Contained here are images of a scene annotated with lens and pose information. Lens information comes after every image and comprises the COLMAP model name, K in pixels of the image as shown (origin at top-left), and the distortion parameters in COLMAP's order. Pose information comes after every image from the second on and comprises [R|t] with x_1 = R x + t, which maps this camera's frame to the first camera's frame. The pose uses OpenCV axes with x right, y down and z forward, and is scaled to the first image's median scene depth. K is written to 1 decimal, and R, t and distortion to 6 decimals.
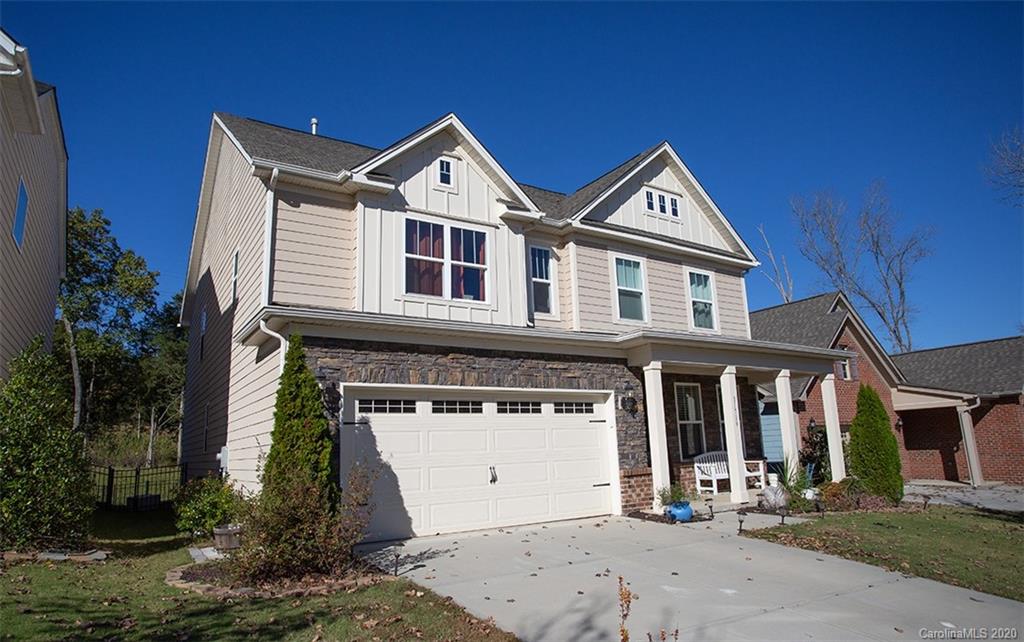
lens RADIAL K [[591.0, 0, 514.7], [0, 591.0, 325.6], [0, 0, 1]] dist [-0.028213, -0.000131]
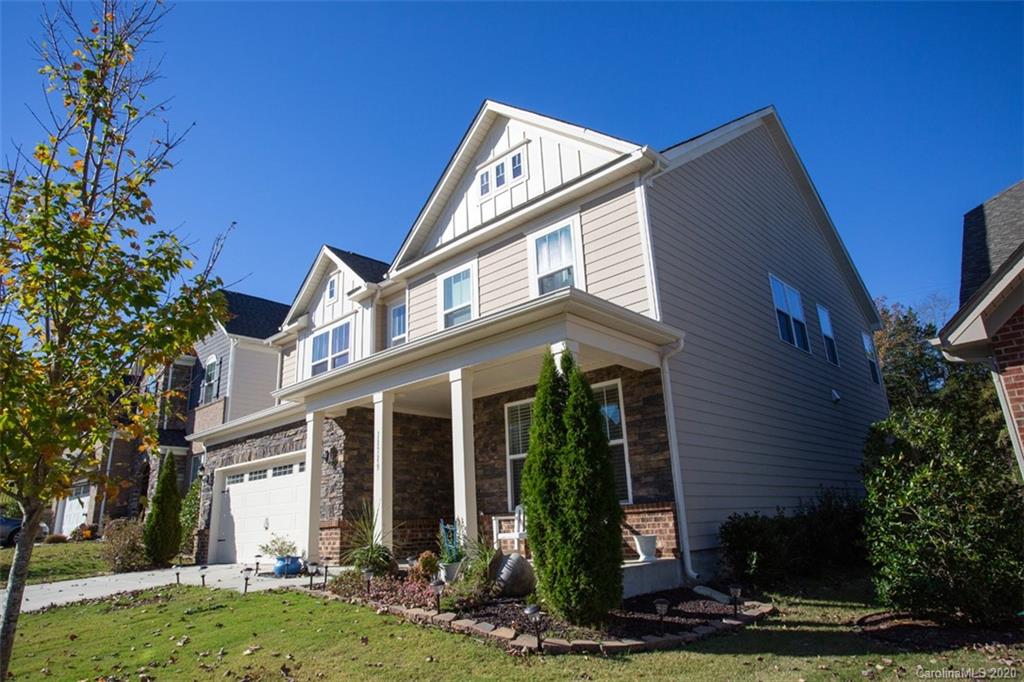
lens RADIAL K [[600.8, 0, 507.3], [0, 600.8, 337.5], [0, 0, 1]] dist [-0.012384, -0.000460]
pose [[0.253961, -0.254048, -0.933254, 1.189339], [0.240616, 0.951149, -0.193442, 0.194057], [0.936807, -0.175429, 0.302682, 0.928598]]
